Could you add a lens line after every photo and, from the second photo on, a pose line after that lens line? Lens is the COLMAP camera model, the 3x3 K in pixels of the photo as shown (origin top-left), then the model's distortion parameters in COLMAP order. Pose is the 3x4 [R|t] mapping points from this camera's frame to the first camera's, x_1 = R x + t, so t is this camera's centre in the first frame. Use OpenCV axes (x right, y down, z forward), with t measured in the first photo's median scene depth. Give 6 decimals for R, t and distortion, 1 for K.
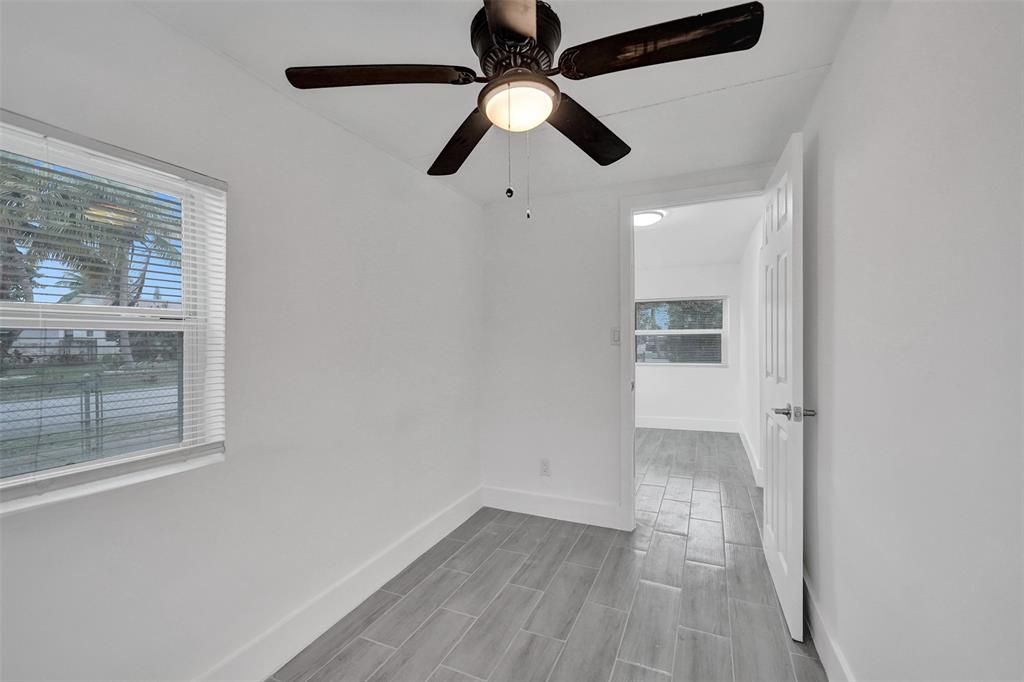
lens RADIAL K [[437.4, 0, 510.8], [0, 437.4, 335.9], [0, 0, 1]] dist [-0.000505, 0.000011]
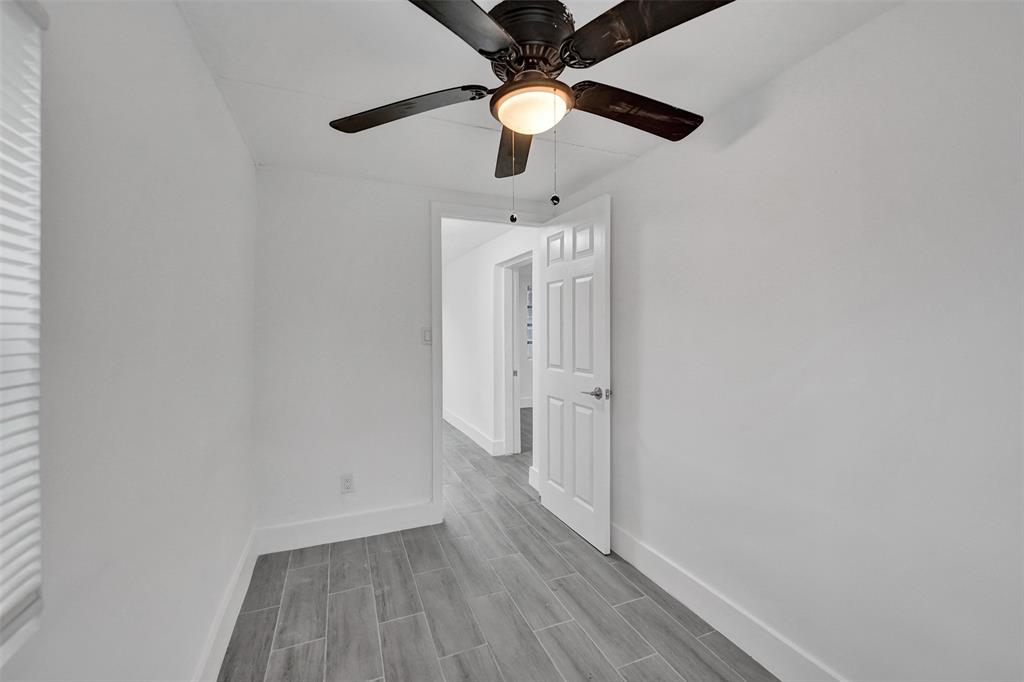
lens RADIAL K [[416.2, 0, 510.9], [0, 416.2, 331.8], [0, 0, 1]] dist [0.000104, -0.000334]
pose [[0.682484, 0.006670, 0.730870, -0.432559], [-0.007951, 0.999967, -0.001701, -0.015103], [-0.730858, -0.004650, 0.682514, 0.245549]]
